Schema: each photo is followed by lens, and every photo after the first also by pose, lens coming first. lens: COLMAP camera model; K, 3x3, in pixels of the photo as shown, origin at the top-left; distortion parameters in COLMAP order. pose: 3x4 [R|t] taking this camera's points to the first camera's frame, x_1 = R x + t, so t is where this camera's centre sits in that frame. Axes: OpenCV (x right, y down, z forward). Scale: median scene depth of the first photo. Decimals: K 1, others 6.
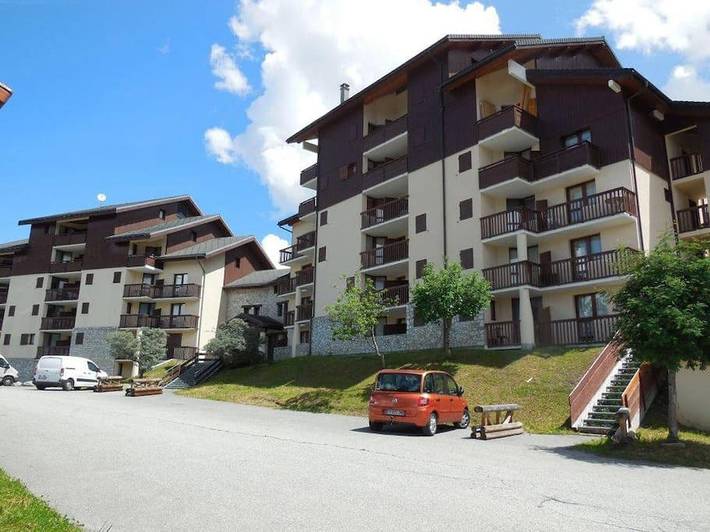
lens RADIAL K [[541.9, 0, 326.4], [0, 541.9, 264.7], [0, 0, 1]] dist [-0.000443, 0.001416]
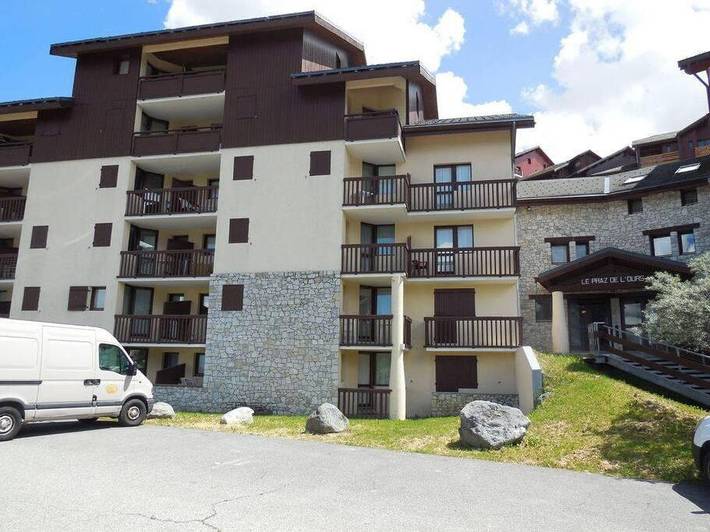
lens RADIAL K [[541.9, 0, 326.4], [0, 541.9, 264.7], [0, 0, 1]] dist [-0.000443, 0.001416]
pose [[0.986154, 0.024657, 0.163989, -0.431287], [-0.033246, 0.998204, 0.049836, 0.080800], [-0.162466, -0.054597, 0.985202, 0.525335]]
